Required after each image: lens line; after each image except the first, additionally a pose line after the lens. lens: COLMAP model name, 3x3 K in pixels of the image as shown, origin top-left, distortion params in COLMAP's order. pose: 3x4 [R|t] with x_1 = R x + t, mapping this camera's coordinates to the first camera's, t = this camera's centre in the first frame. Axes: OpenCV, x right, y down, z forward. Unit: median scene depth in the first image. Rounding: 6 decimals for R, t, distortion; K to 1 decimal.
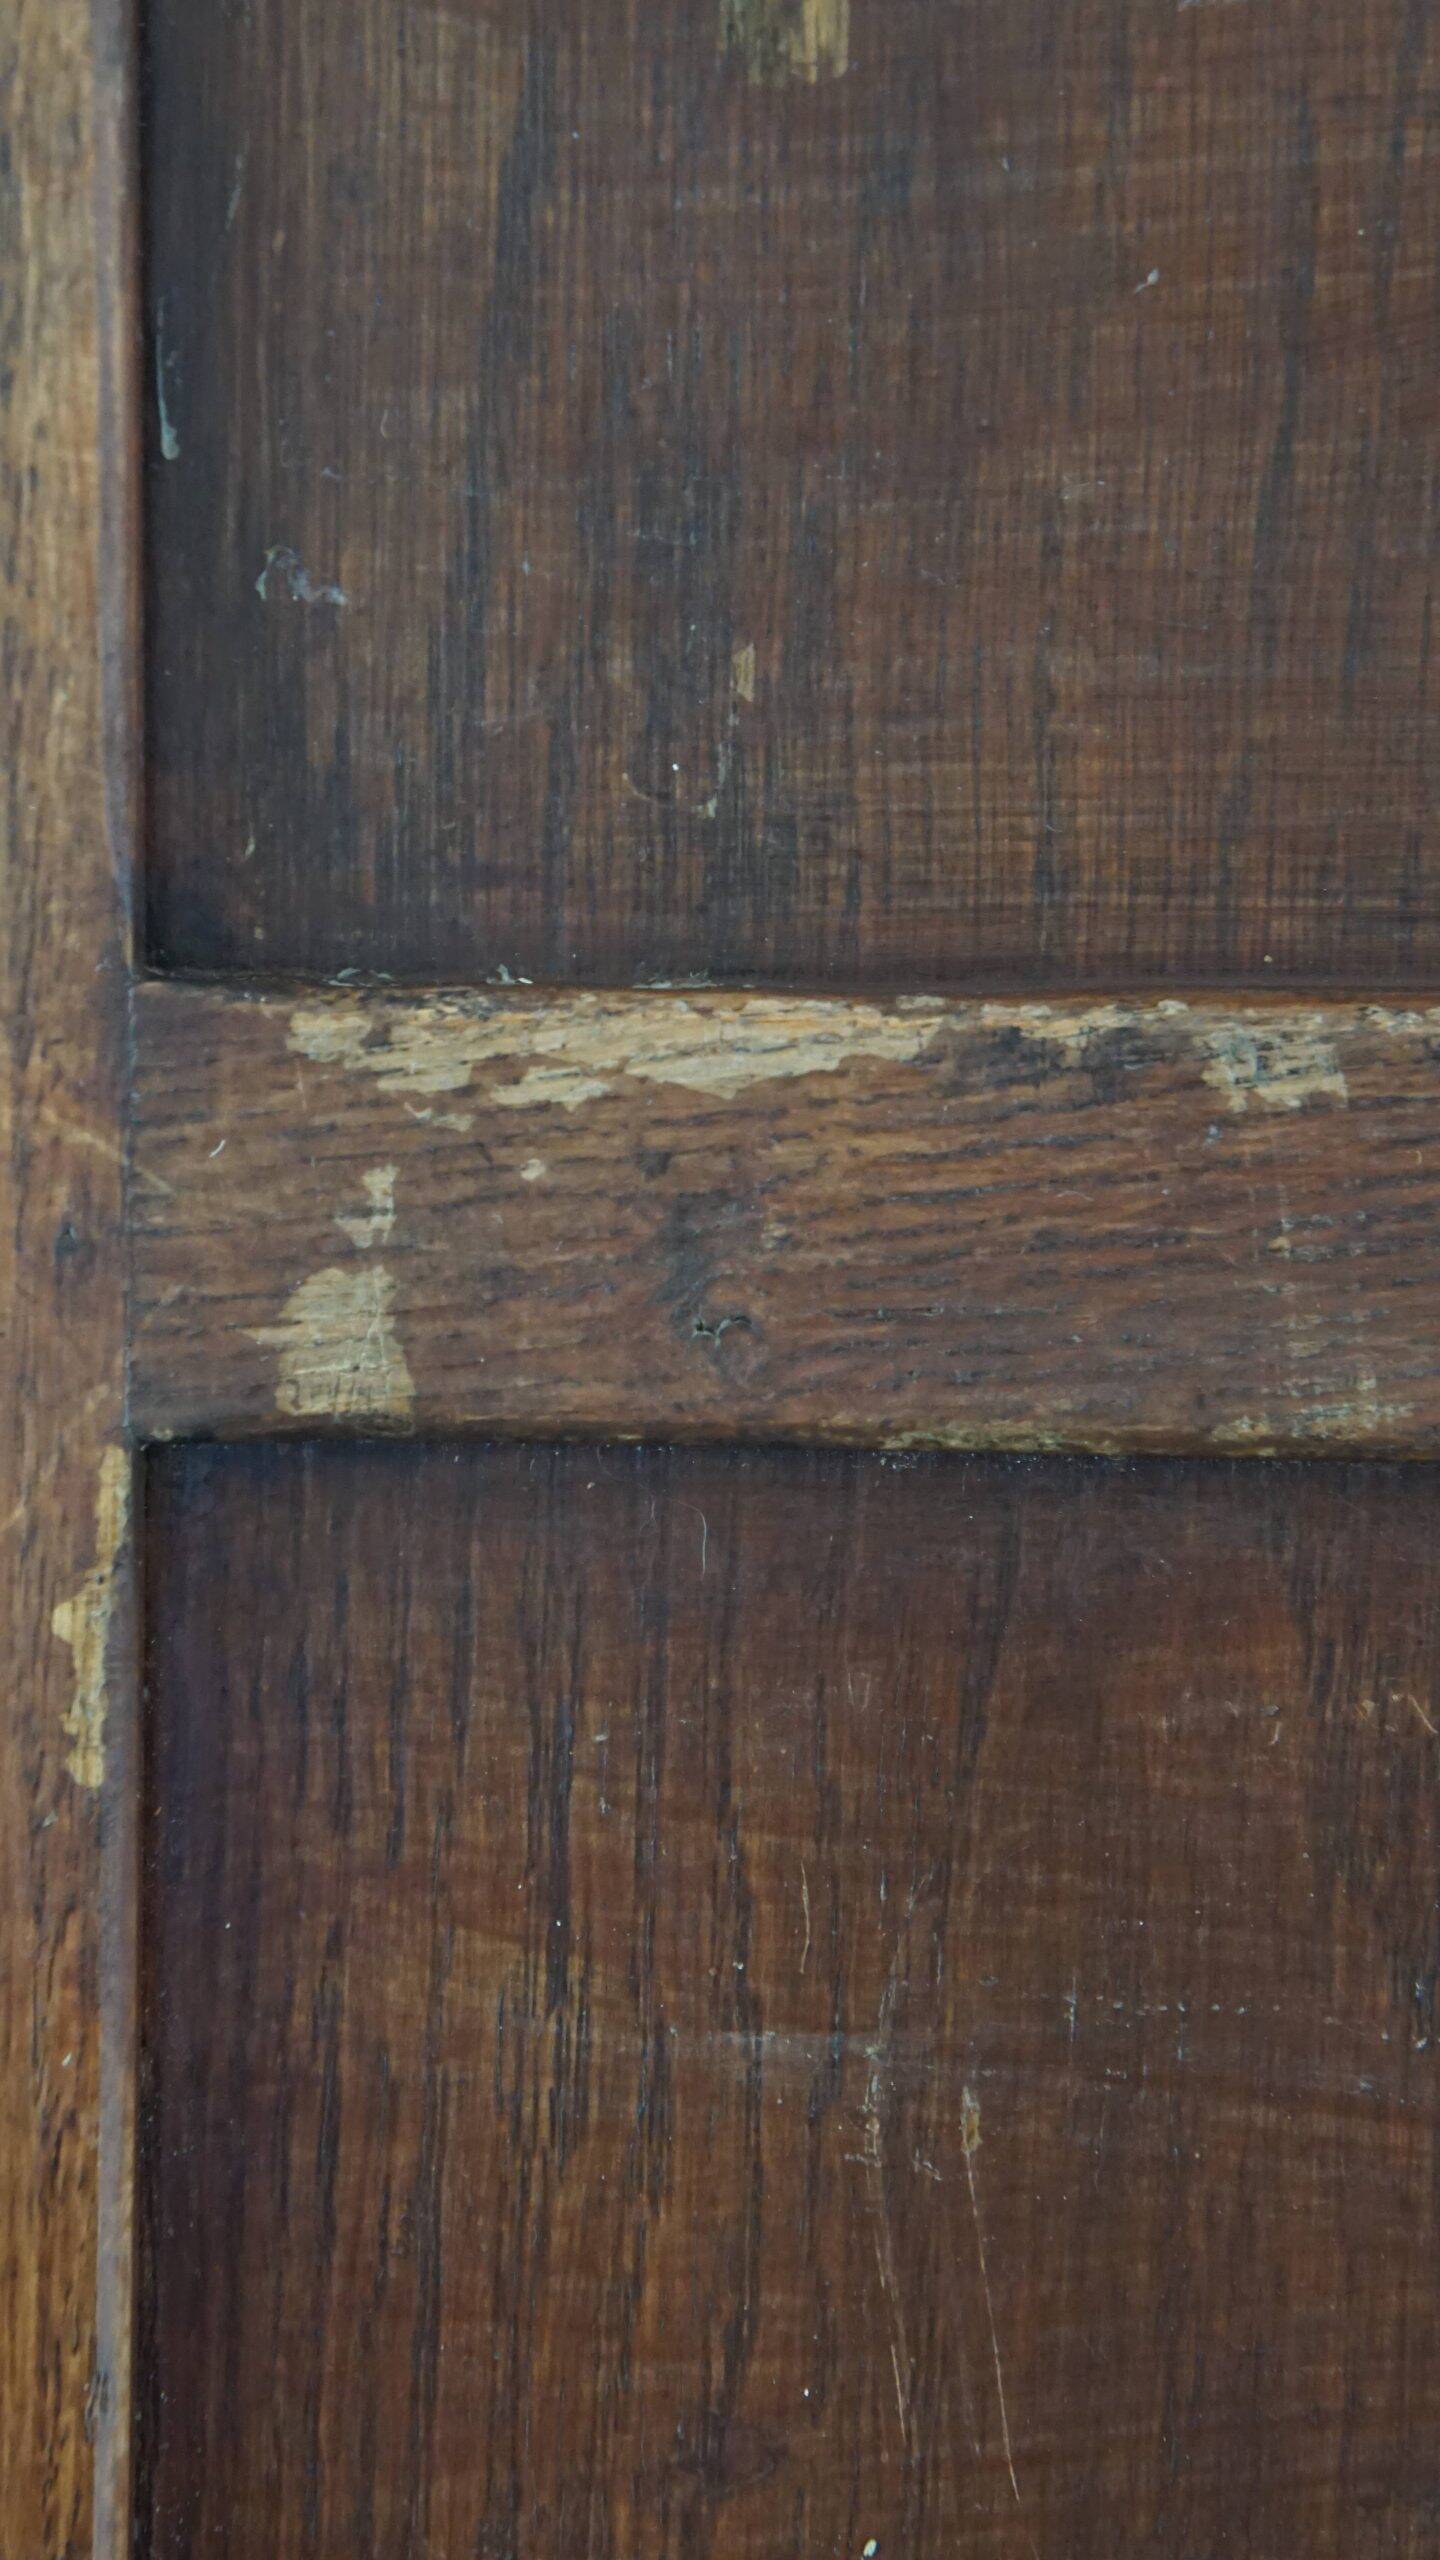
lens RADIAL K [[4757.7, 0, 719.8], [0, 4757.7, 1314.3], [0, 0, 1]] dist [0.183463, 0.962352]
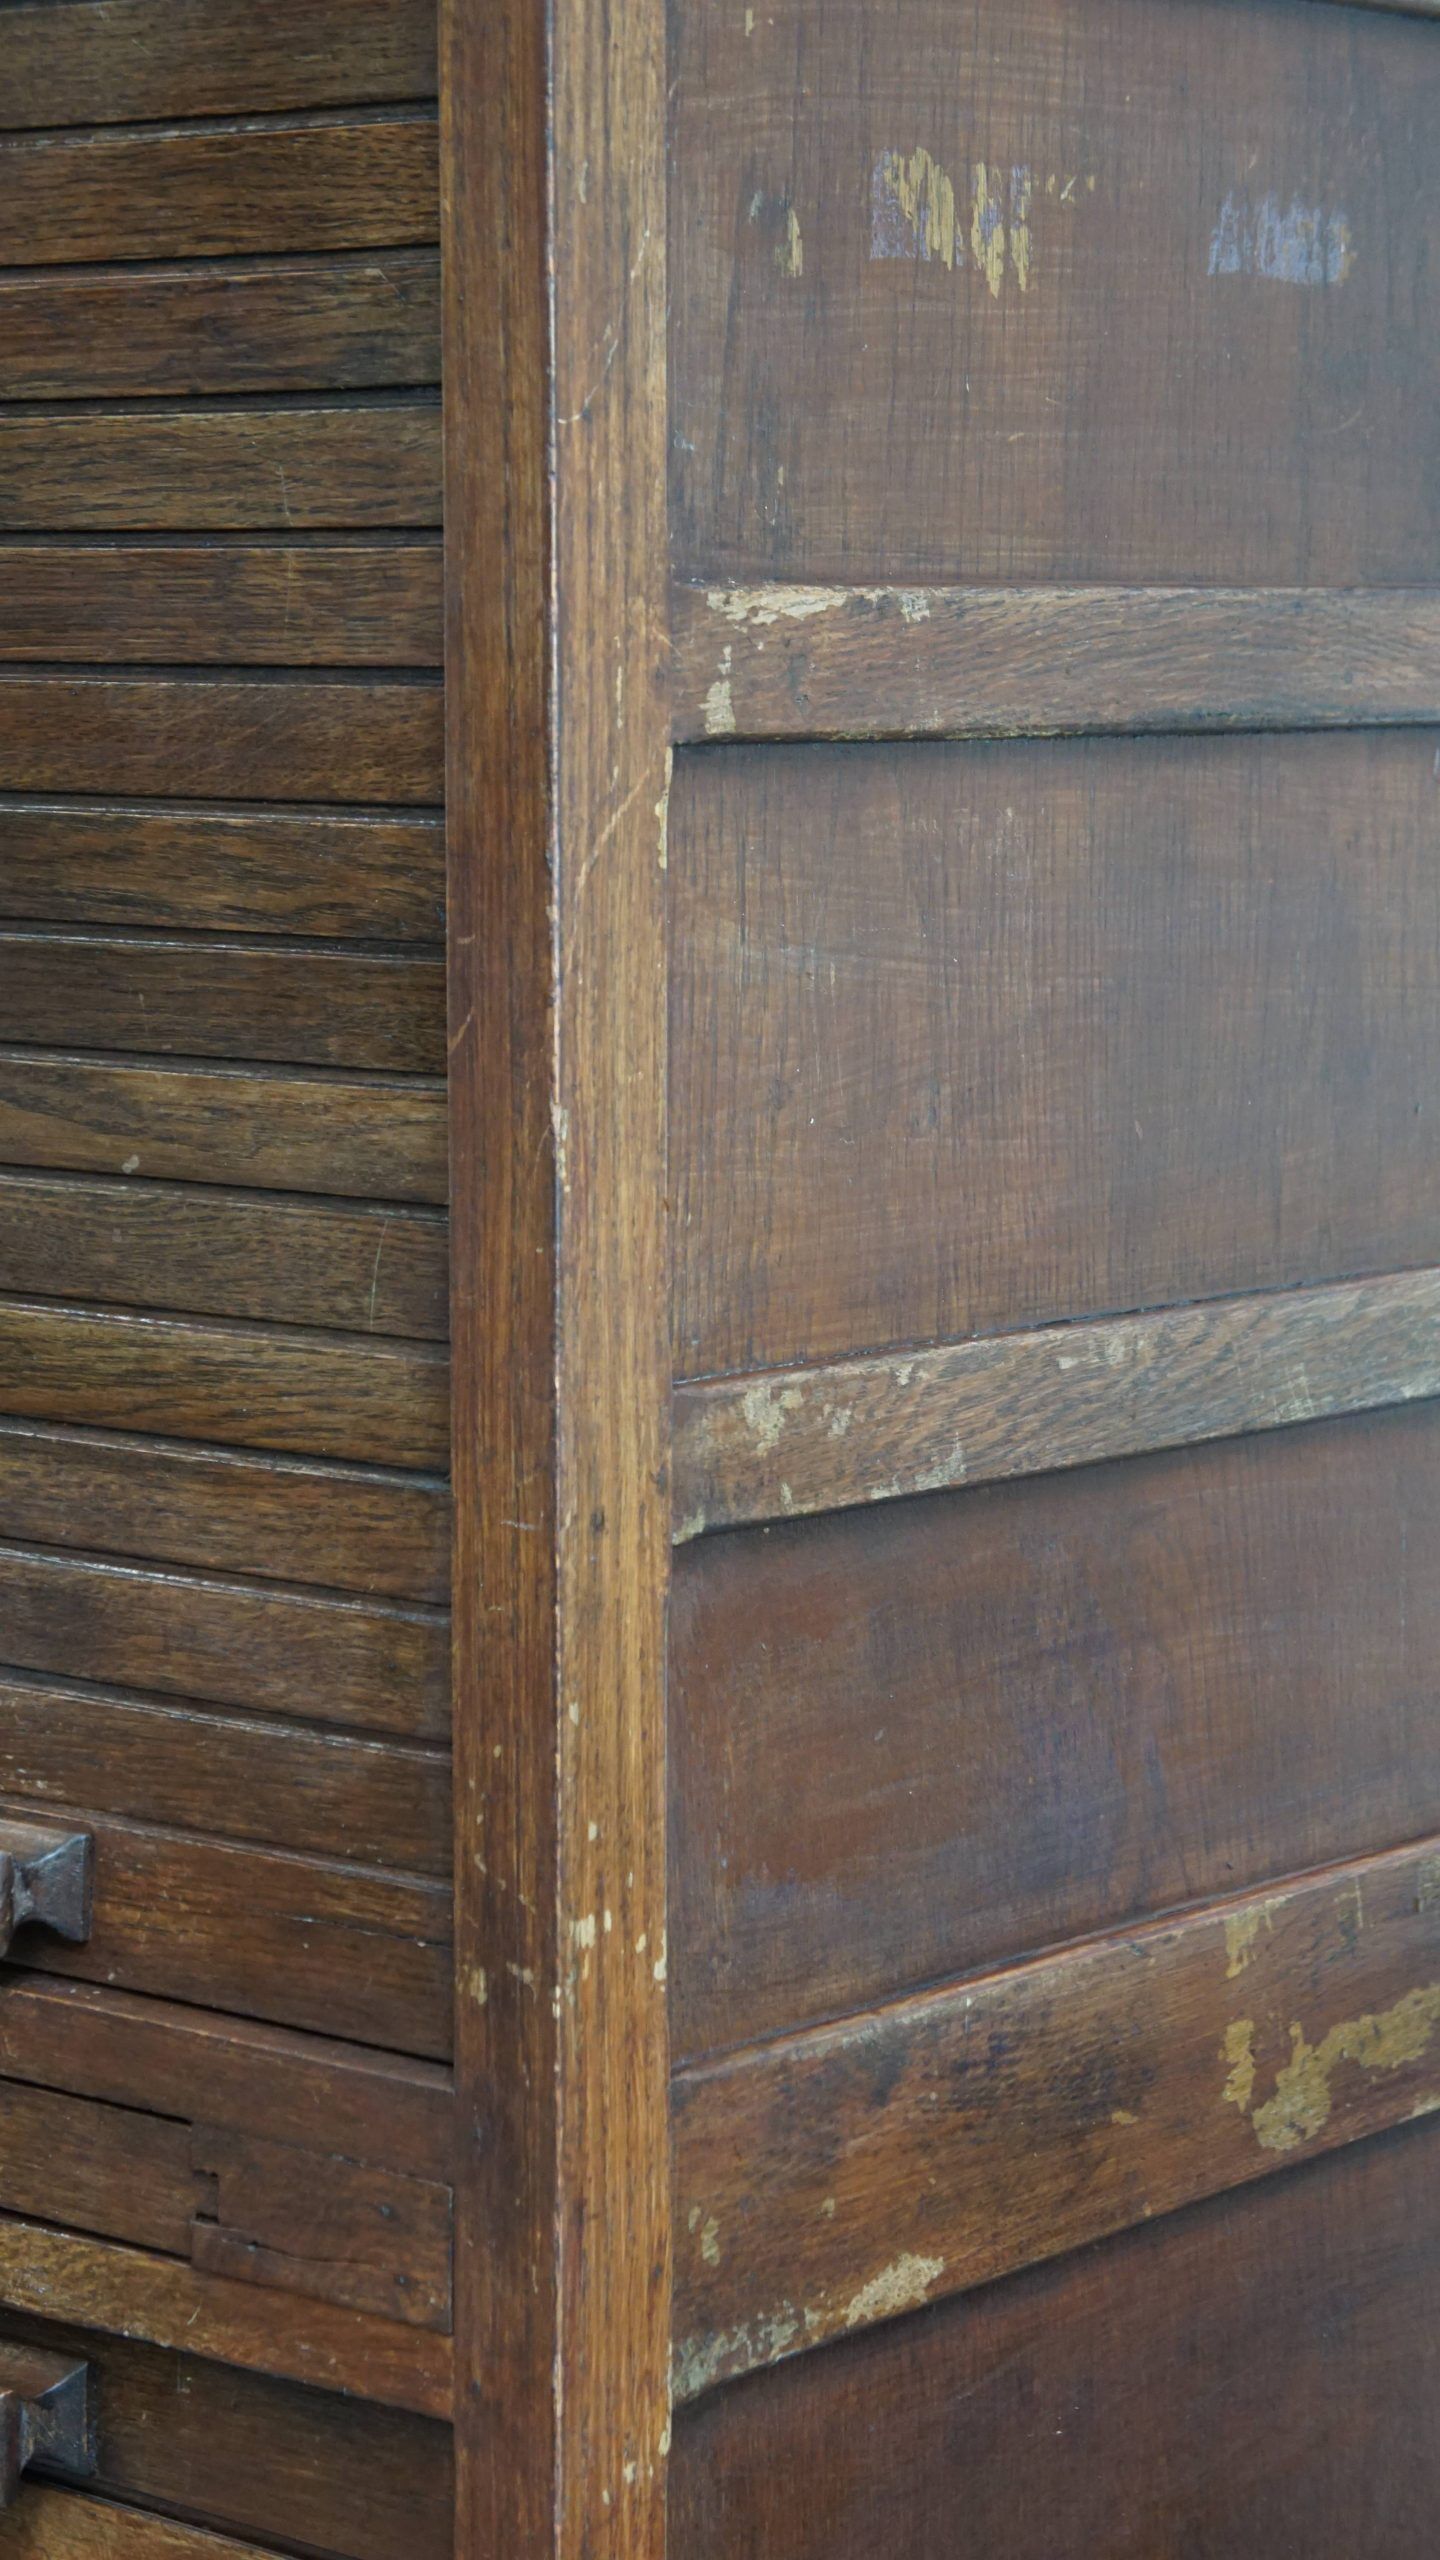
lens RADIAL K [[4757.7, 0, 719.8], [0, 4757.7, 1314.3], [0, 0, 1]] dist [0.183463, 0.962352]
pose [[0.631011, -0.122603, 0.766024, -2.363106], [0.094424, 0.992229, 0.081025, 0.137553], [-0.770006, 0.021204, 0.637685, -0.852089]]
